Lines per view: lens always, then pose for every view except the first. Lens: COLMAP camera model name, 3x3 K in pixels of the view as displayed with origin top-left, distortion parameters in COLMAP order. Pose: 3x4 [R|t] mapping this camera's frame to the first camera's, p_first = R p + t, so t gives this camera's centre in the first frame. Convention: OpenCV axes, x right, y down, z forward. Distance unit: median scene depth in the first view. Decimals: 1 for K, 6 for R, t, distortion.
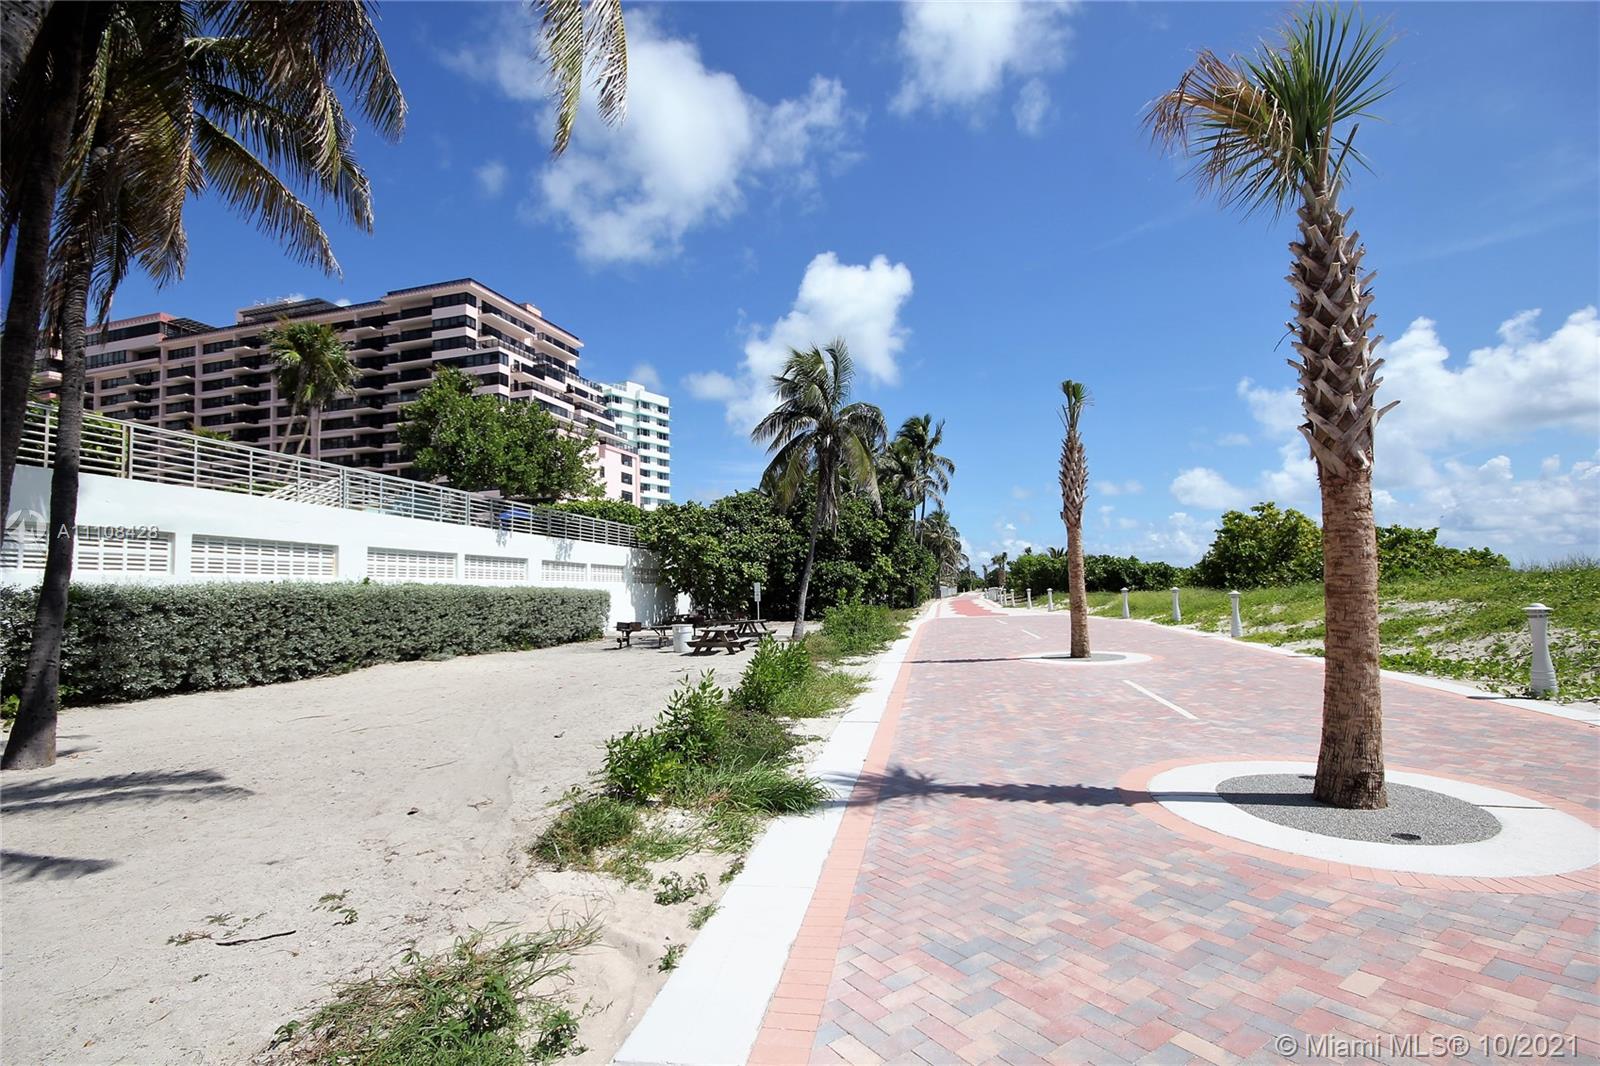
lens RADIAL K [[738.3, 0, 801.8], [0, 738.3, 538.1], [0, 0, 1]] dist [-0.002942, -0.000591]
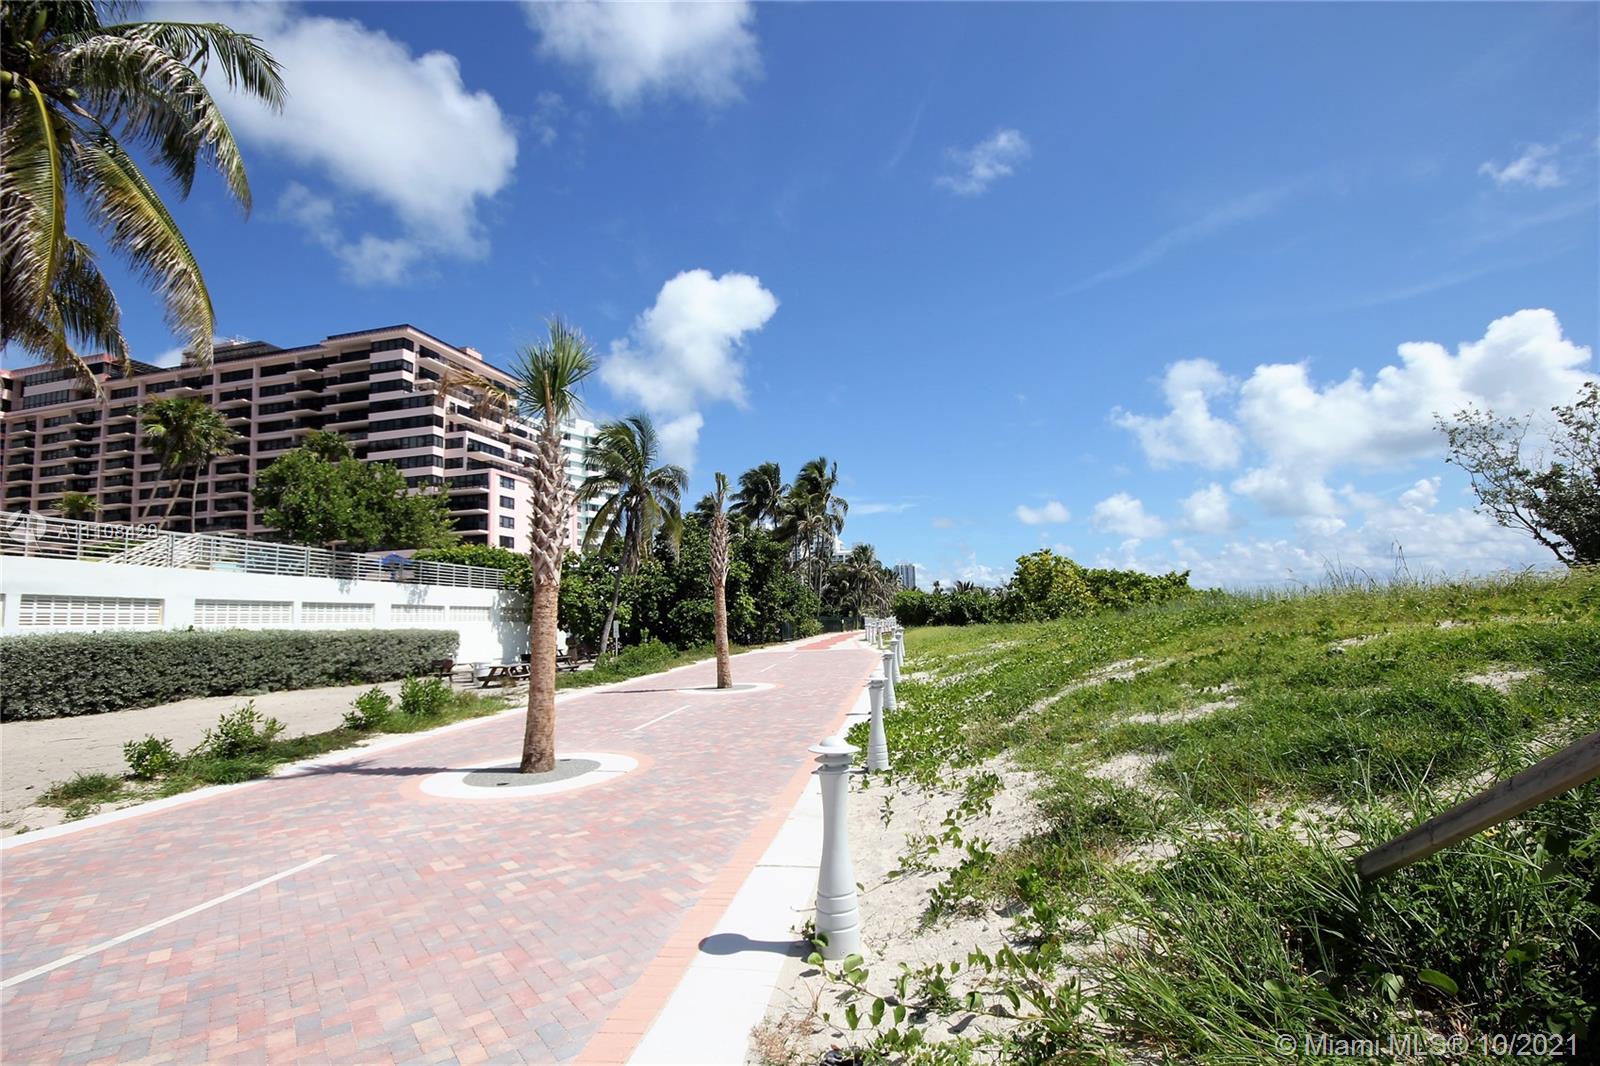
lens RADIAL K [[728.1, 0, 801.4], [0, 728.1, 538.2], [0, 0, 1]] dist [0.000141, -0.009395]
pose [[0.999007, -0.003188, 0.044437, 0.154092], [0.005007, 0.999151, -0.040888, -0.015500], [-0.044269, 0.041070, 0.998175, -0.096451]]
